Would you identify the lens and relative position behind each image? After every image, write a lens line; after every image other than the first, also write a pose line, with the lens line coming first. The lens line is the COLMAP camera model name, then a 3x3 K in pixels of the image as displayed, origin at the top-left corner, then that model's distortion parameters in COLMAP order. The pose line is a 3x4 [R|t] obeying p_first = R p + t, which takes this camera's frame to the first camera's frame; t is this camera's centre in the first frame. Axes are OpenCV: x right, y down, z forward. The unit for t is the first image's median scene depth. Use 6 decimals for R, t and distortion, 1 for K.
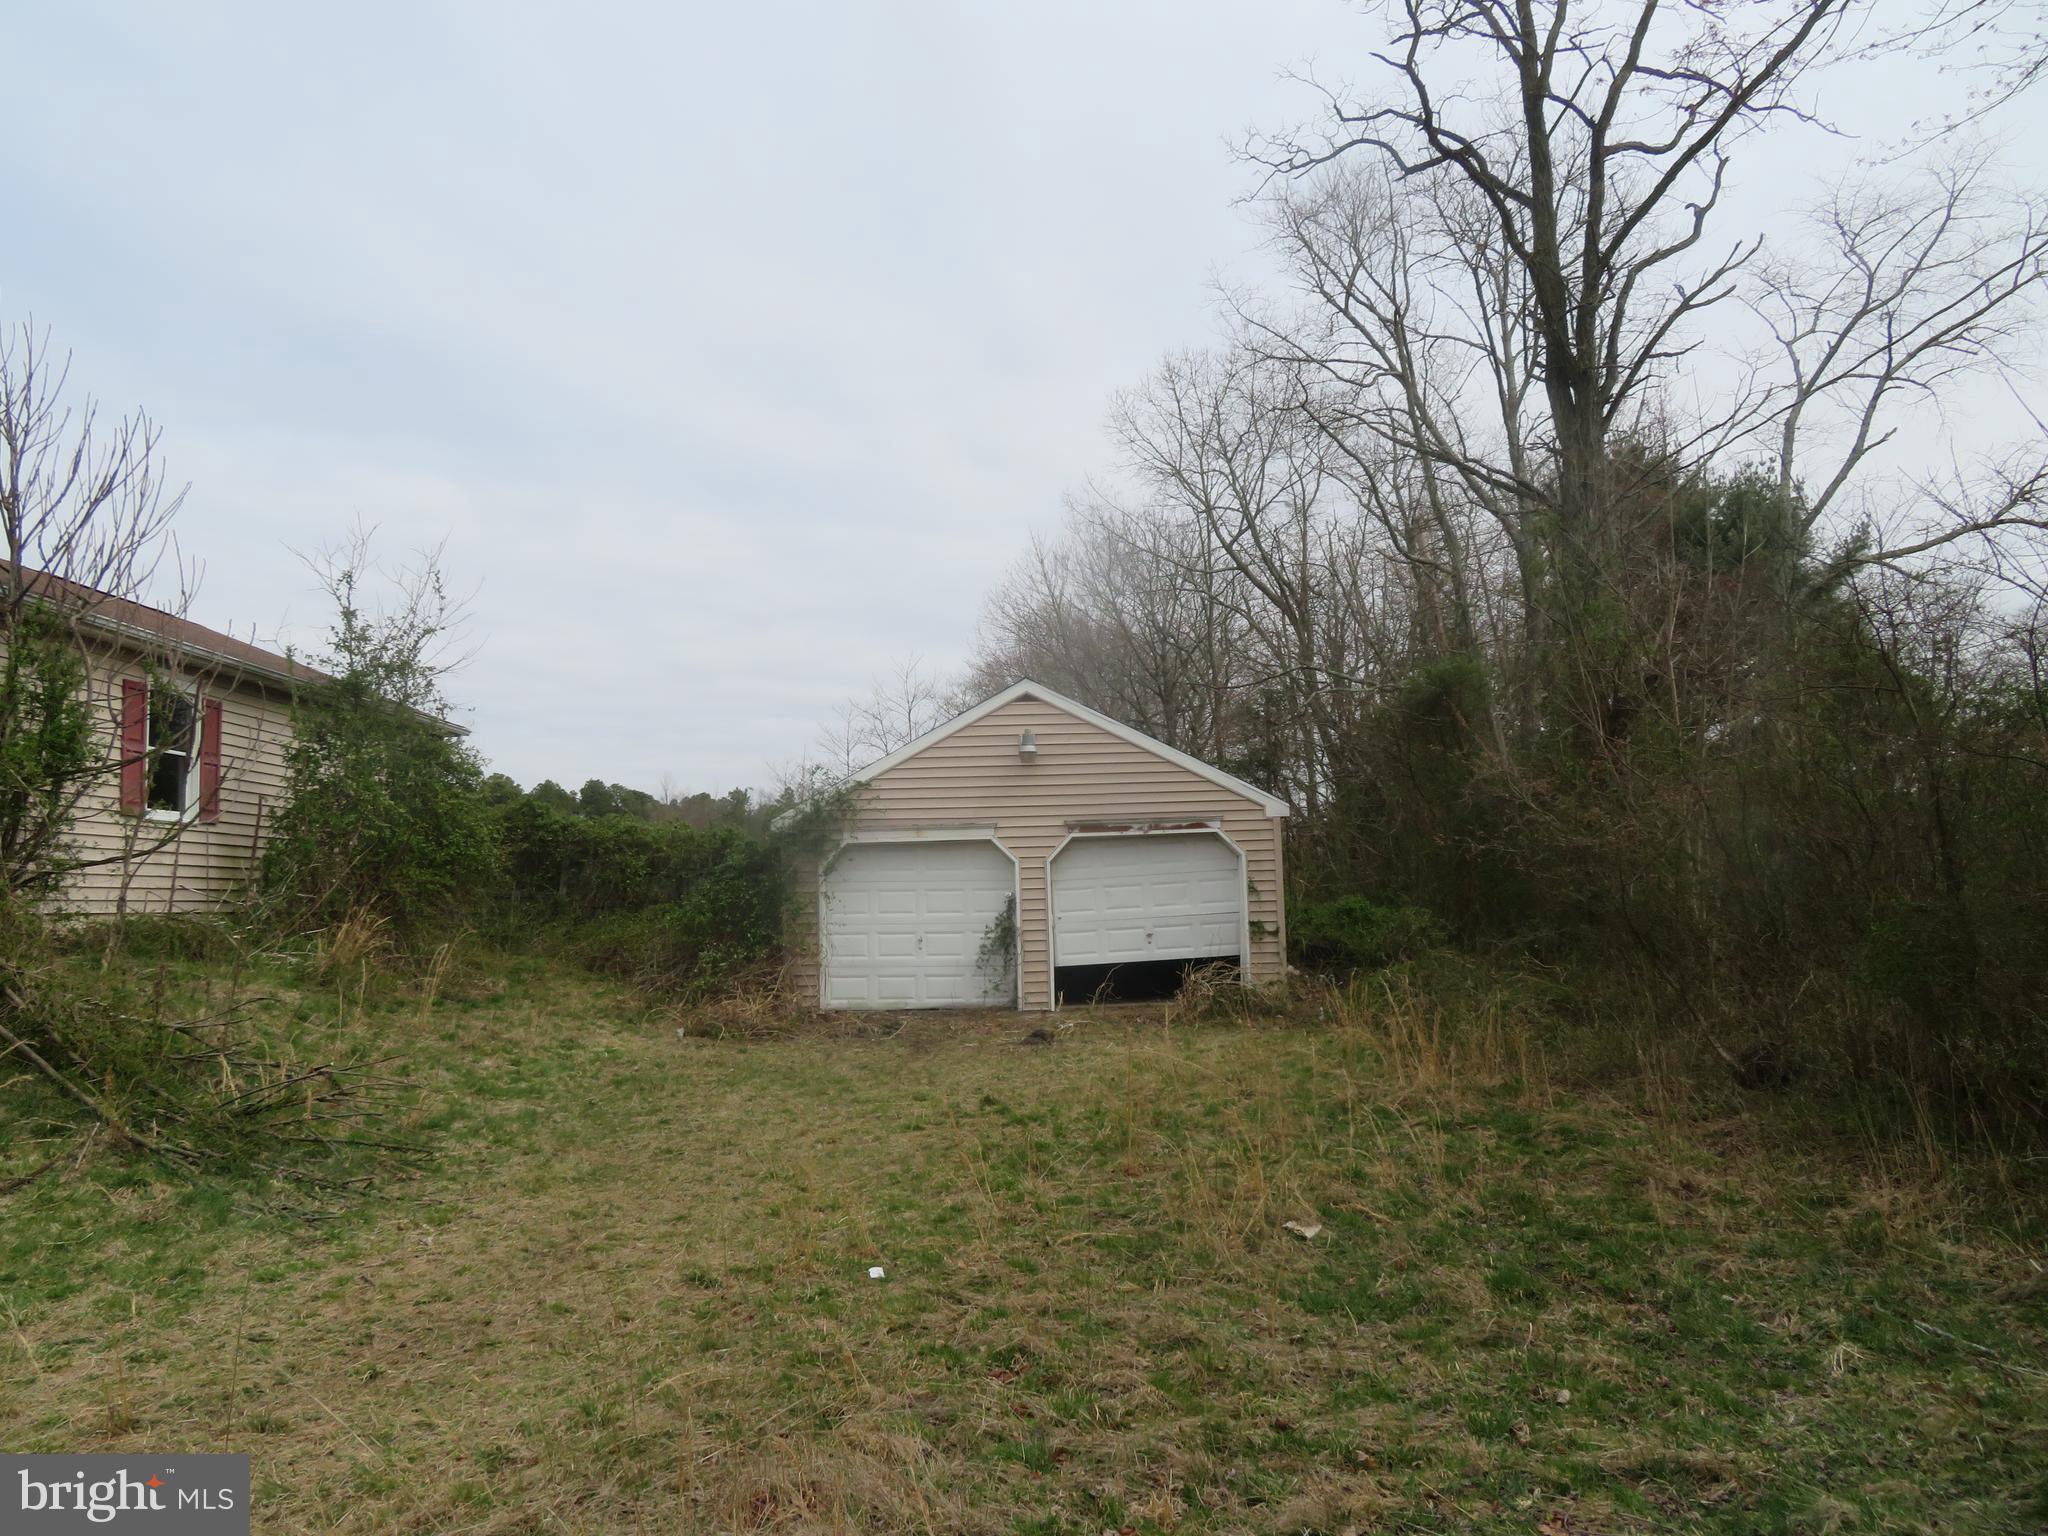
lens RADIAL K [[1467.6, 0, 1026.8], [0, 1467.6, 773.2], [0, 0, 1]] dist [-0.011502, 0.006066]
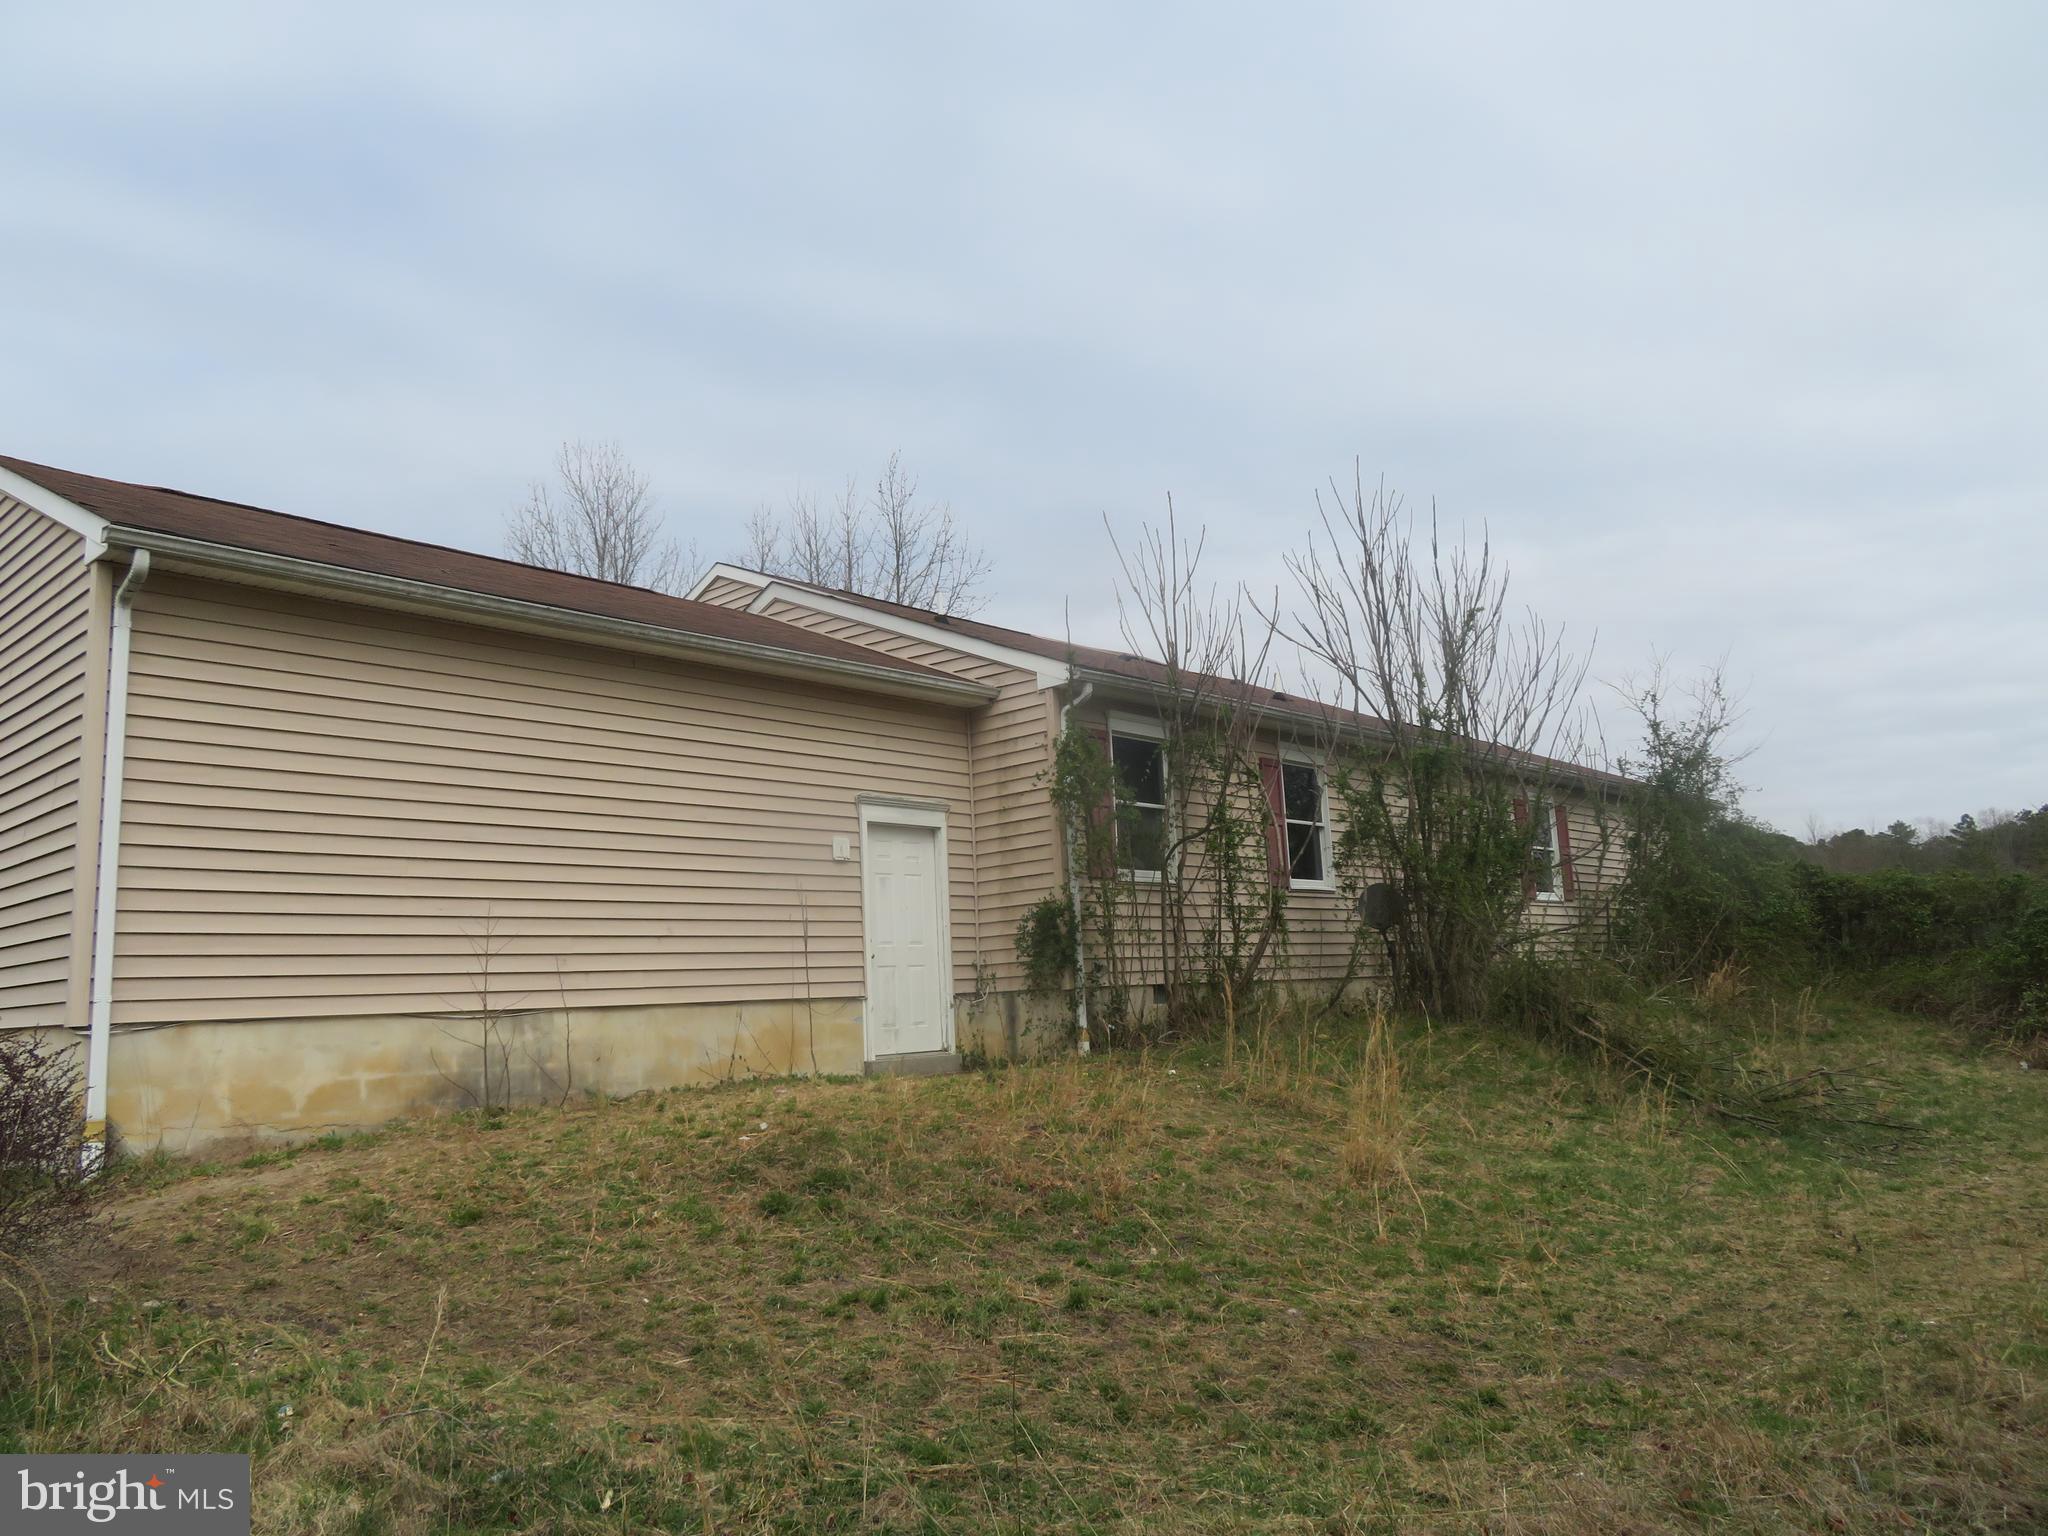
lens RADIAL K [[1467.6, 0, 1026.8], [0, 1467.6, 773.2], [0, 0, 1]] dist [-0.011502, 0.006066]
pose [[0.744112, -0.117337, -0.657669, -0.043669], [0.091744, 0.993076, -0.073376, -0.024771], [0.661725, -0.005737, 0.749725, -0.275805]]
